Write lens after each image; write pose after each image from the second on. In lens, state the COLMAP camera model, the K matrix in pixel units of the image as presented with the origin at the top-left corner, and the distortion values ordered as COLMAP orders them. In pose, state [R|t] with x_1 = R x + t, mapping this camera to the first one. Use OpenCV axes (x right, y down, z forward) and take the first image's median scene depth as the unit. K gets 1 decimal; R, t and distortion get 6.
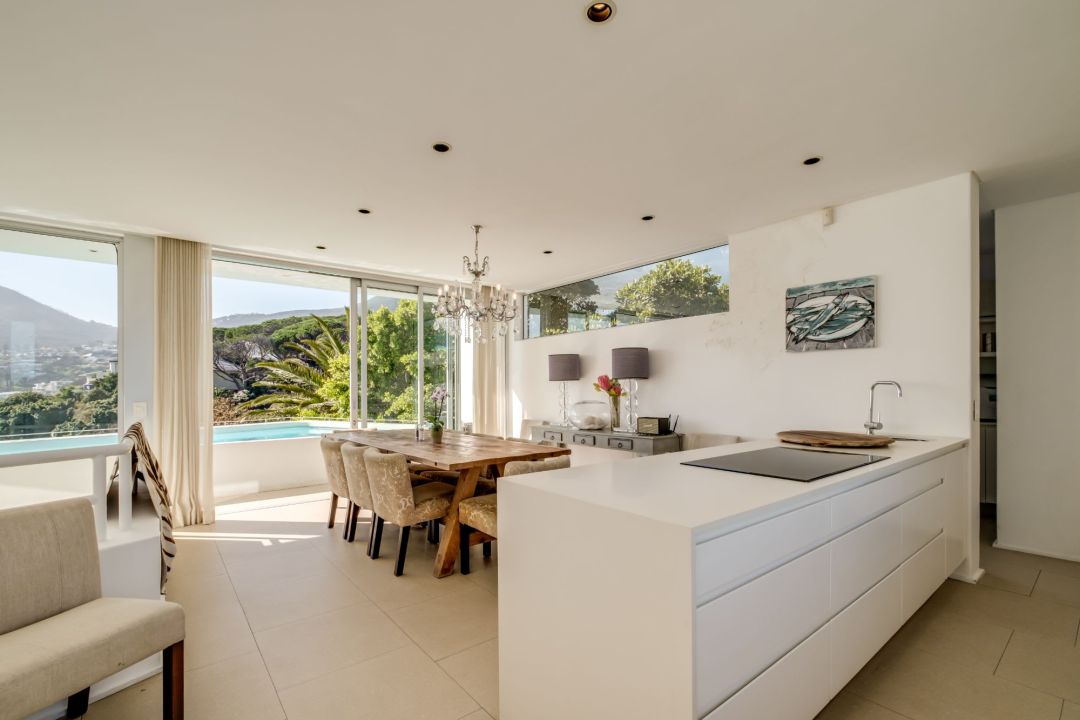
lens RADIAL K [[483.2, 0, 543.1], [0, 483.2, 386.5], [0, 0, 1]] dist [-0.001922, -0.000237]
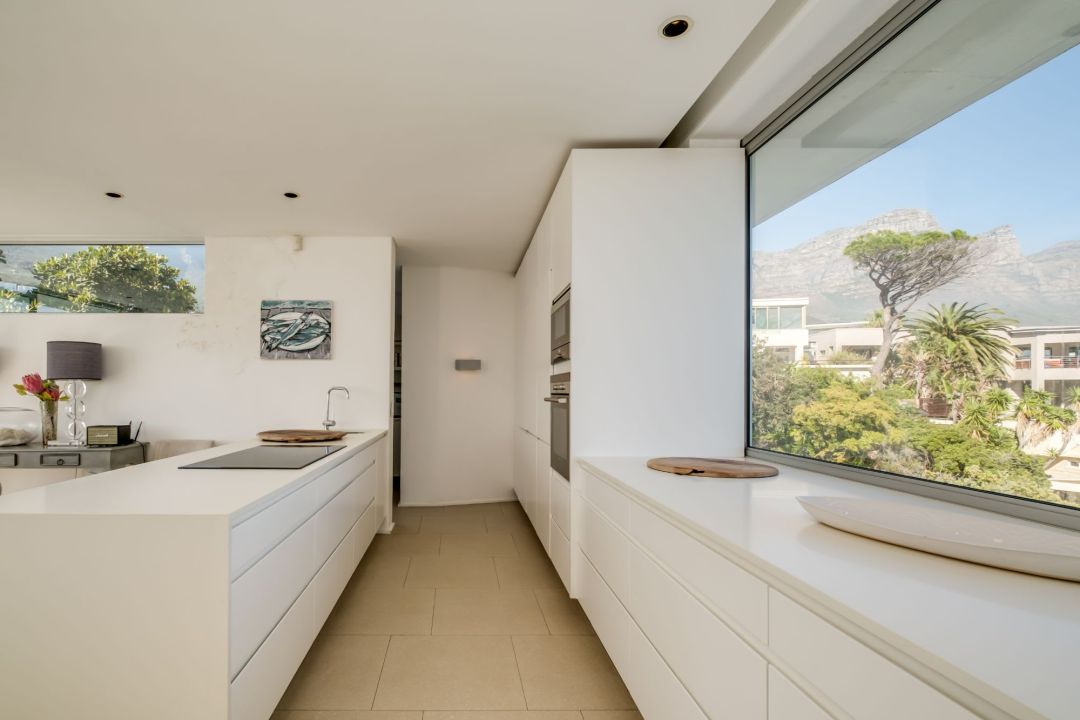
lens RADIAL K [[483.2, 0, 543.1], [0, 483.2, 386.5], [0, 0, 1]] dist [-0.001922, -0.000237]
pose [[0.492314, 0.016159, 0.870268, -0.119867], [-0.008702, 0.999869, -0.013642, -0.000198], [-0.870374, -0.000857, 0.492390, -0.077655]]
